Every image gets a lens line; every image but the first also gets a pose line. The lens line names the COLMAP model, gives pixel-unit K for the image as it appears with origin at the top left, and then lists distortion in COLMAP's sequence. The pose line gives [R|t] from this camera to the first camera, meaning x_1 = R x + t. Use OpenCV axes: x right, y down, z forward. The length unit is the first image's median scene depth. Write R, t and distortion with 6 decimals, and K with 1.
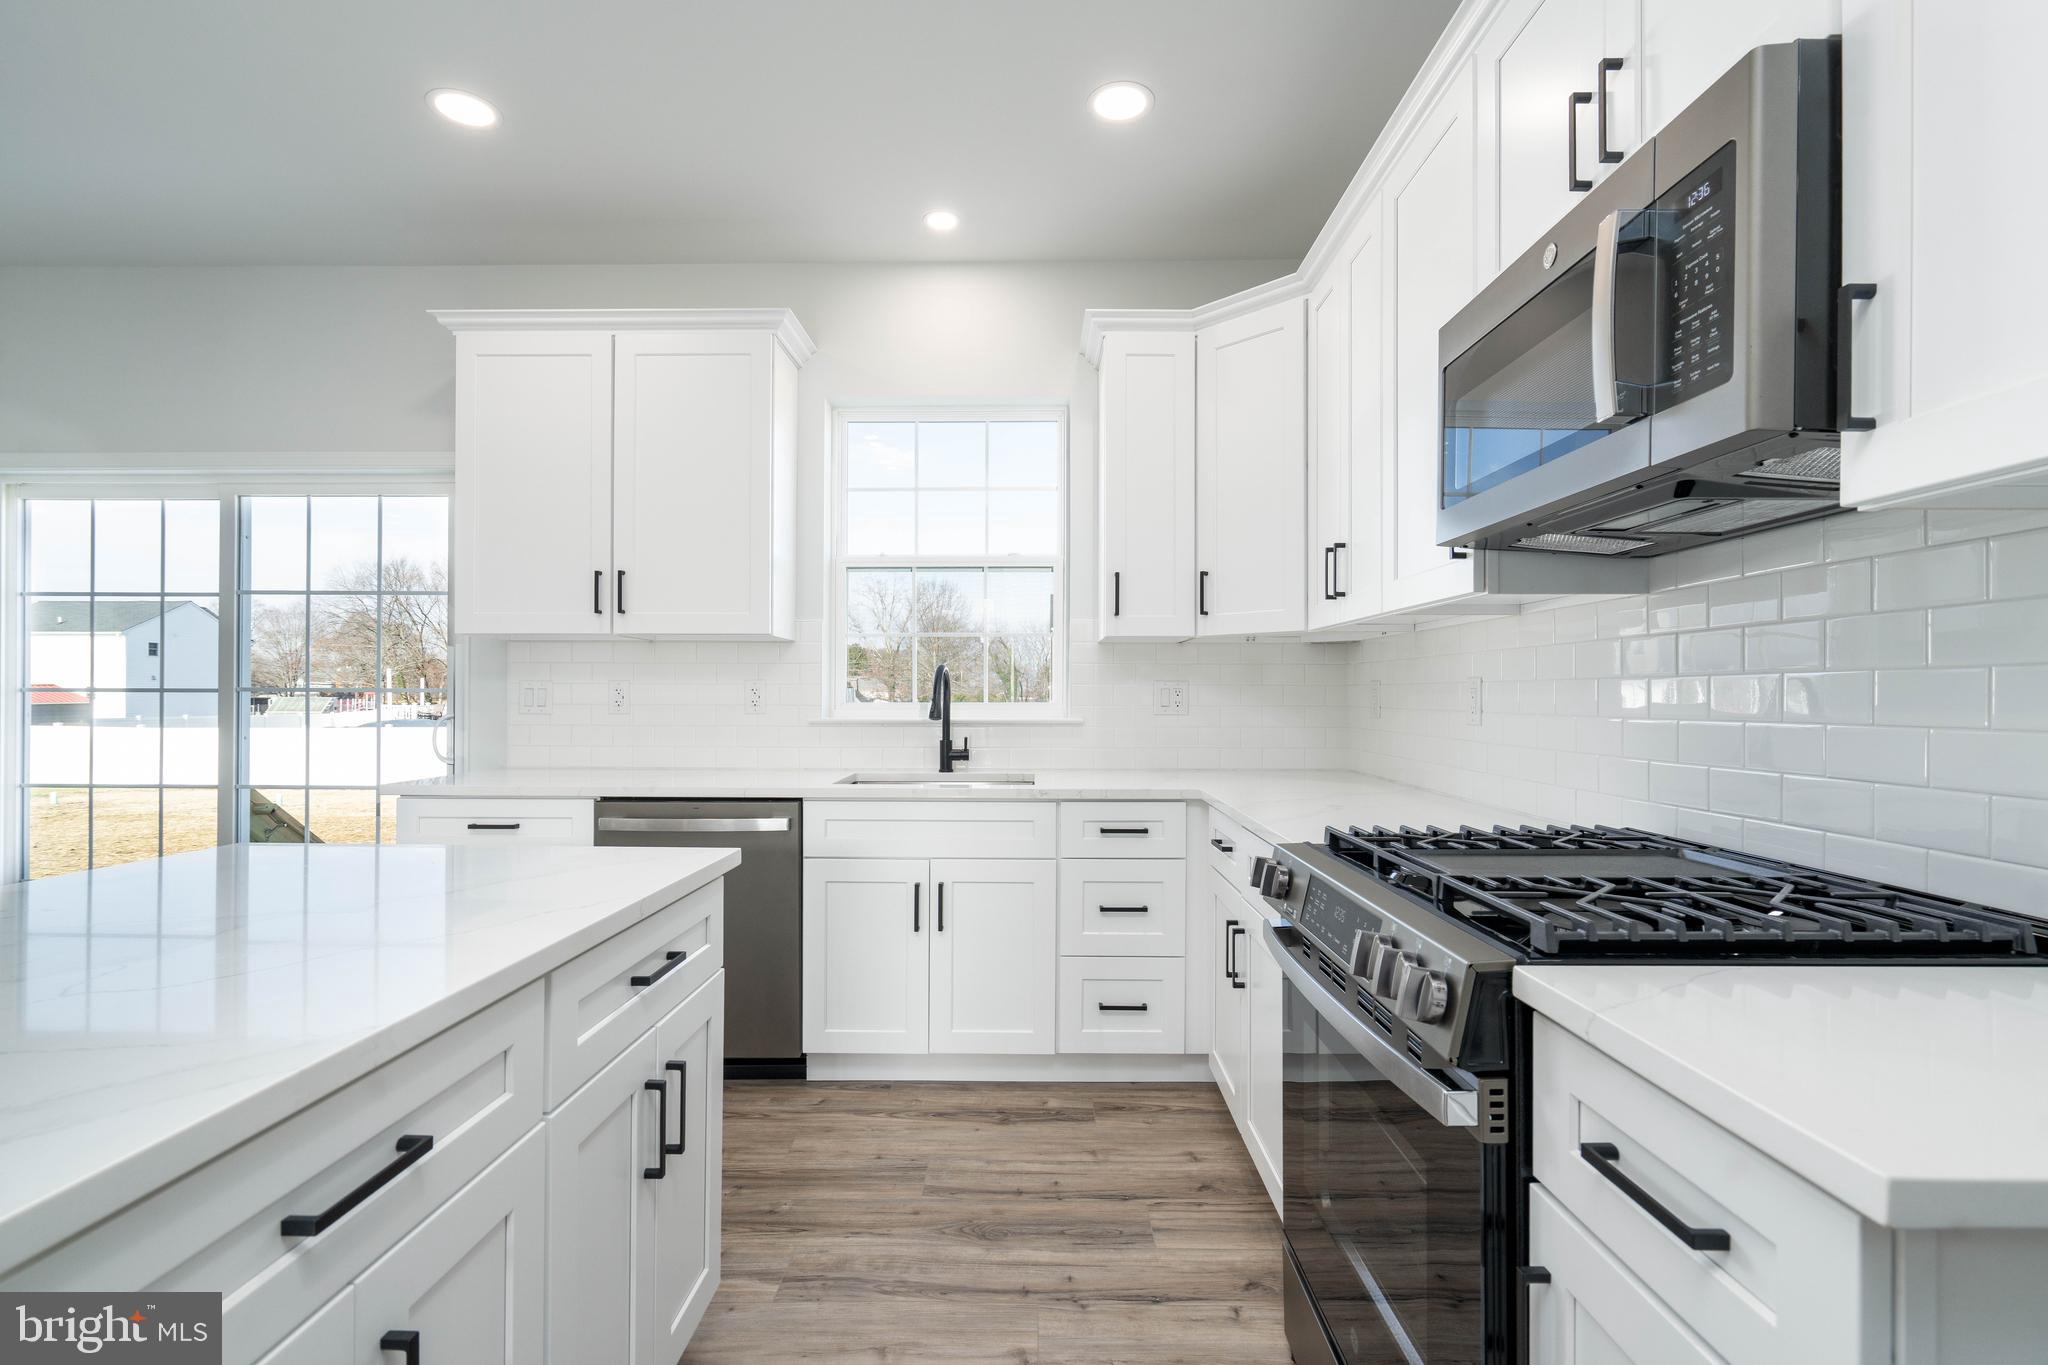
lens RADIAL K [[919.8, 0, 1033.5], [0, 919.8, 700.1], [0, 0, 1]] dist [-0.026000, -0.000060]
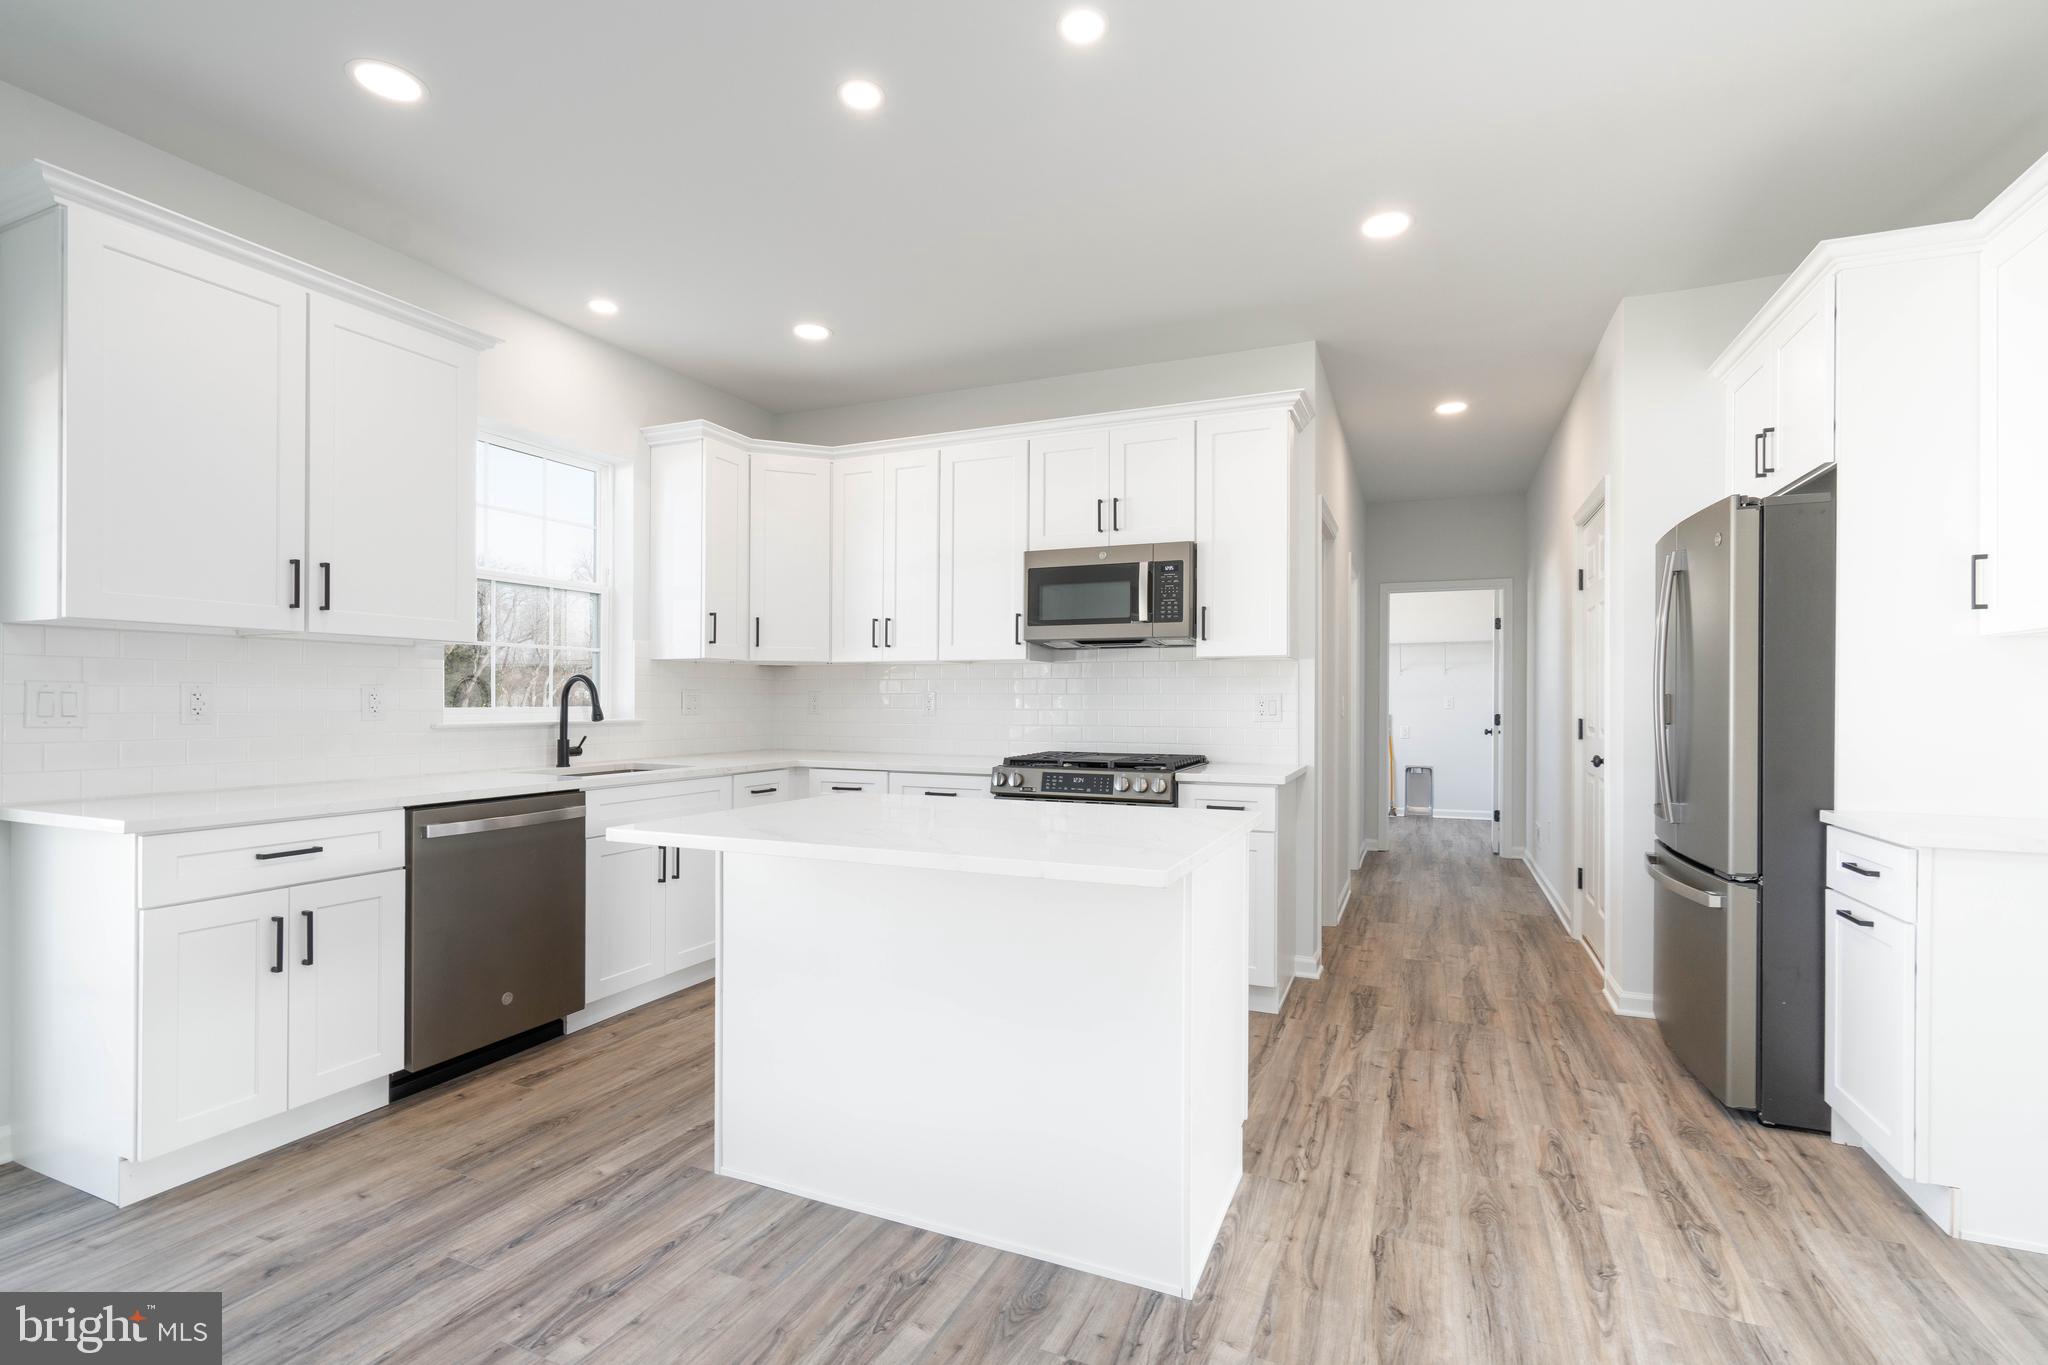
lens RADIAL K [[925.4, 0, 1027.4], [0, 925.4, 700.6], [0, 0, 1]] dist [-0.001014, 0.000055]
pose [[0.399192, -0.001523, 0.916866, -1.227650], [0.002336, 0.999997, 0.000645, -0.005718], [-0.916865, 0.001884, 0.399194, 0.000748]]
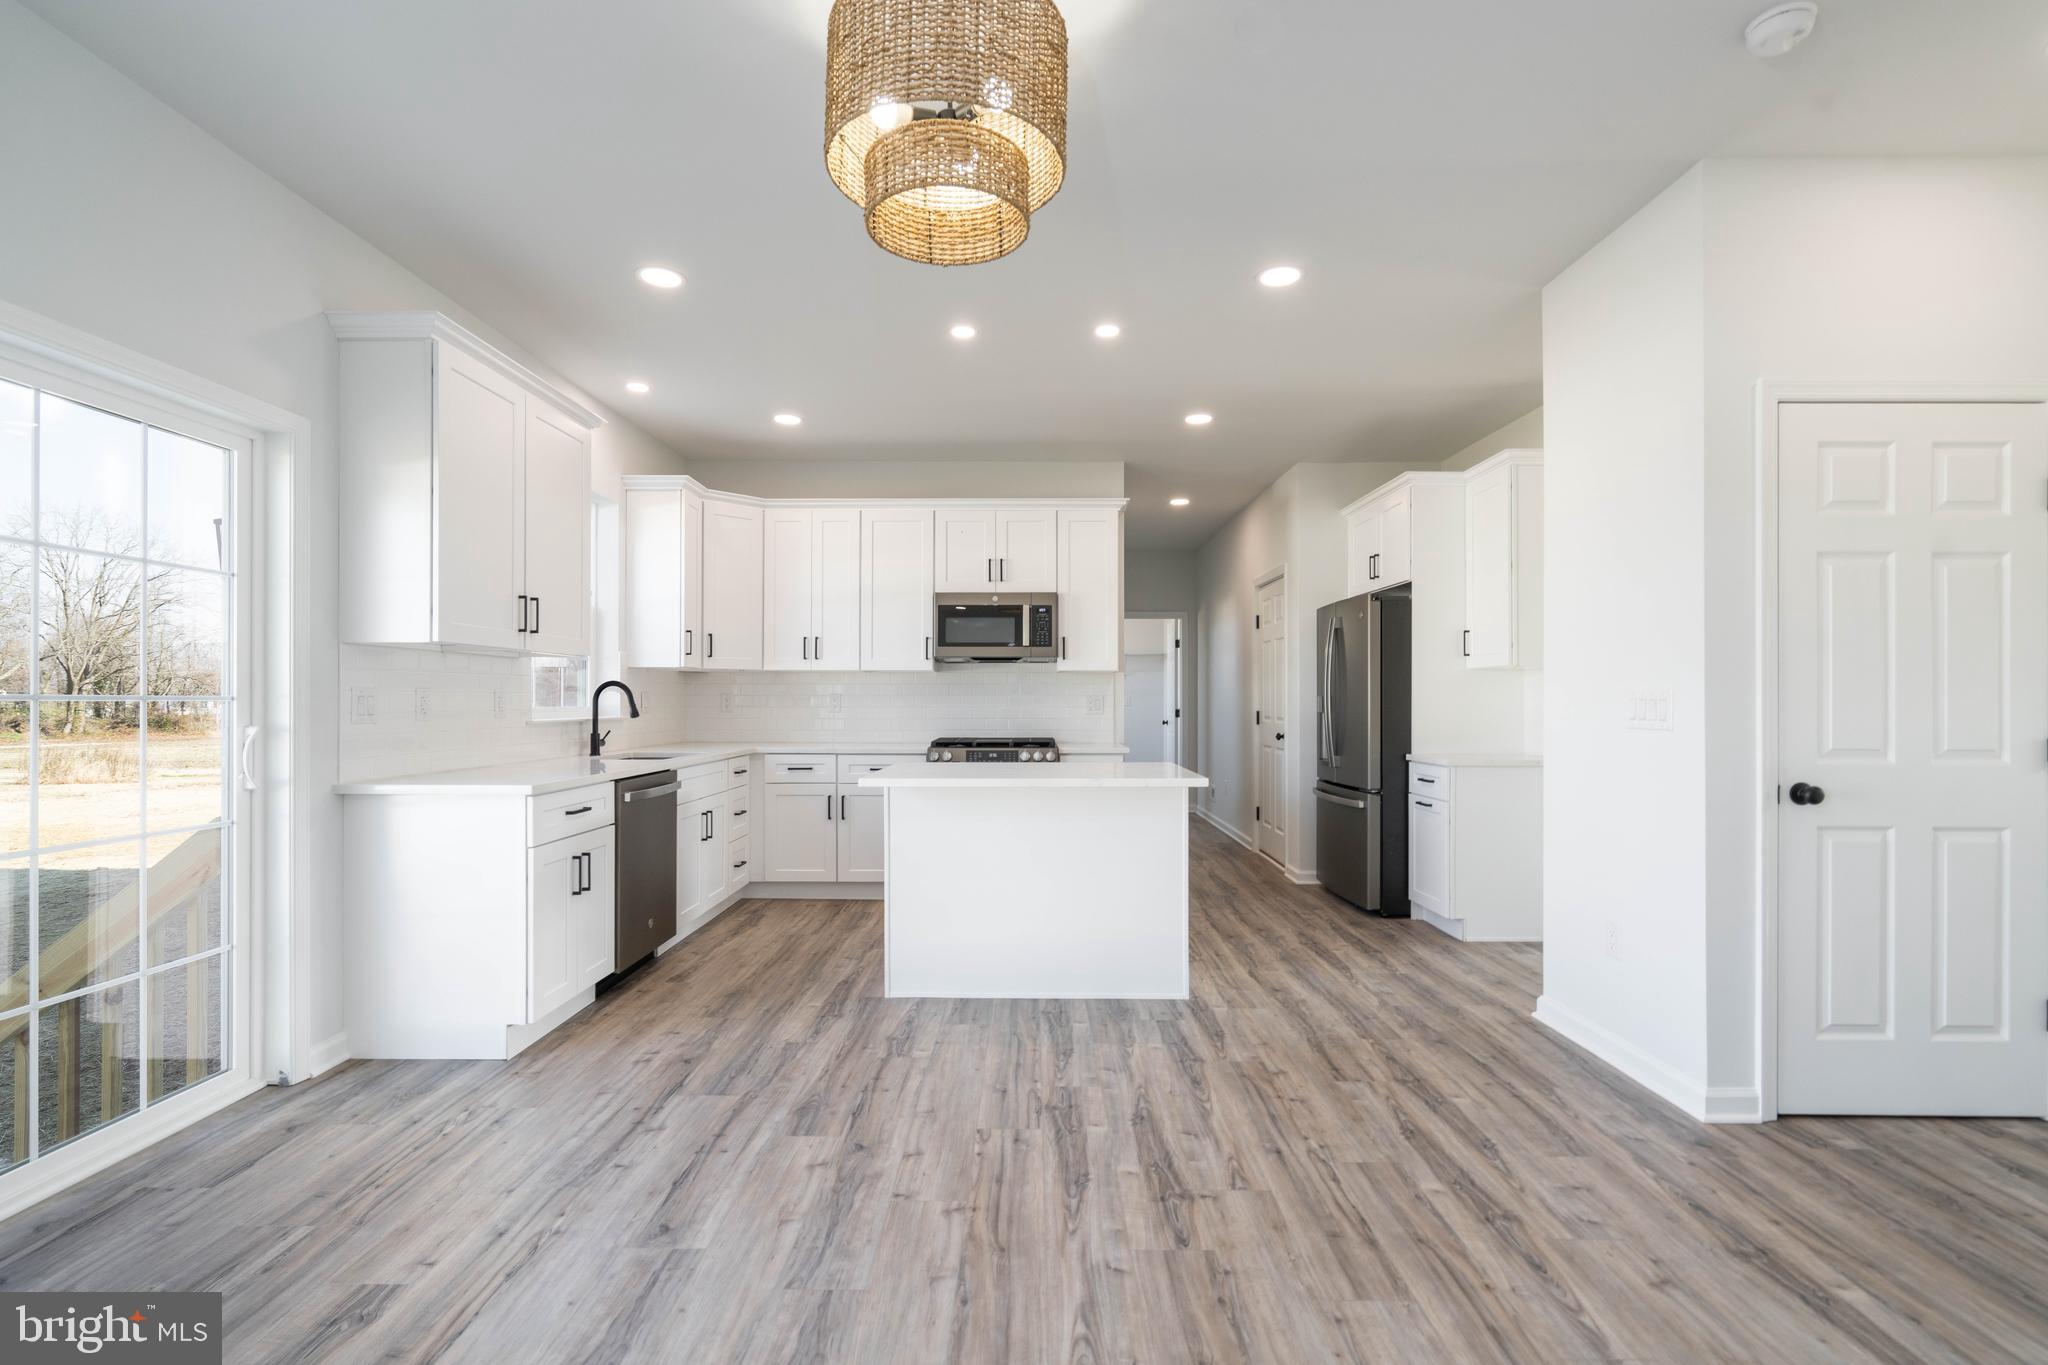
lens RADIAL K [[924.2, 0, 1018.0], [0, 924.2, 694.7], [0, 0, 1]] dist [-0.002706, -0.000052]
pose [[0.016691, 0.002927, 0.999856, -1.993668], [0.004700, 0.999984, -0.003006, -0.011118], [-0.999850, 0.004750, 0.016677, 0.427085]]
